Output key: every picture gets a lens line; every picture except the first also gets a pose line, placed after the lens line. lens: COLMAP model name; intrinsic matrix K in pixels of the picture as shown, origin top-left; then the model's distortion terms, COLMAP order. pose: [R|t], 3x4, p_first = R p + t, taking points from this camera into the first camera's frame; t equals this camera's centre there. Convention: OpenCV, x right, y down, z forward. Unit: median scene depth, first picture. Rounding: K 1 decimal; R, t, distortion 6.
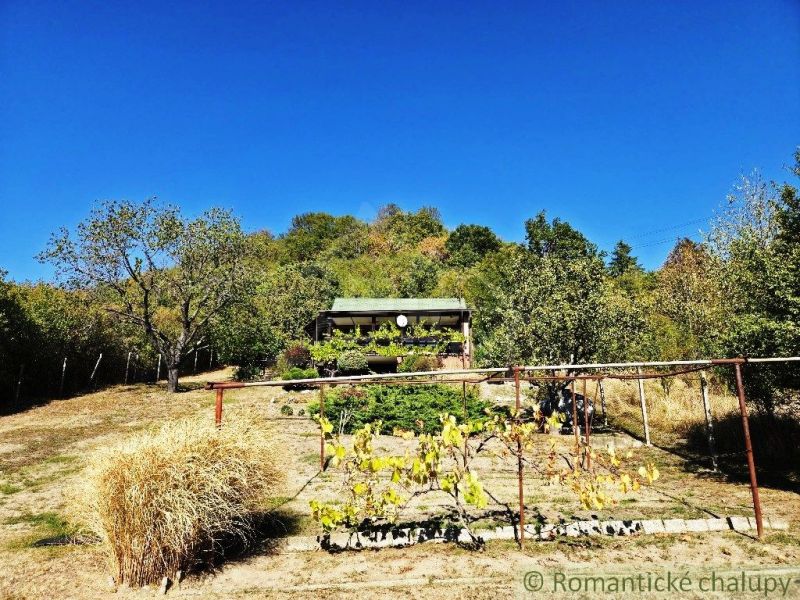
lens RADIAL K [[521.0, 0, 400.0], [0, 521.0, 300.0], [0, 0, 1]] dist [0.002599, -0.000175]
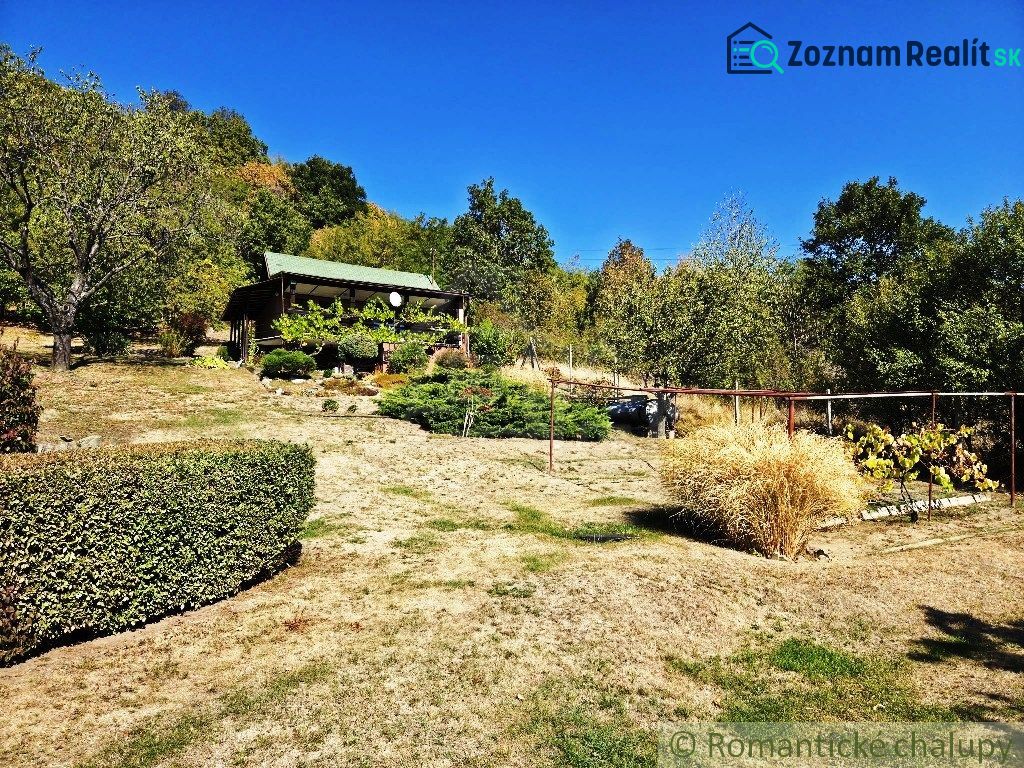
lens RADIAL K [[666.9, 0, 512.0], [0, 666.9, 384.0], [0, 0, 1]] dist [0.002599, -0.000175]
pose [[0.848285, 0.041281, 0.527929, -0.384327], [-0.135823, 0.980567, 0.141568, -0.002292], [-0.511825, -0.191794, 0.837407, 0.013156]]
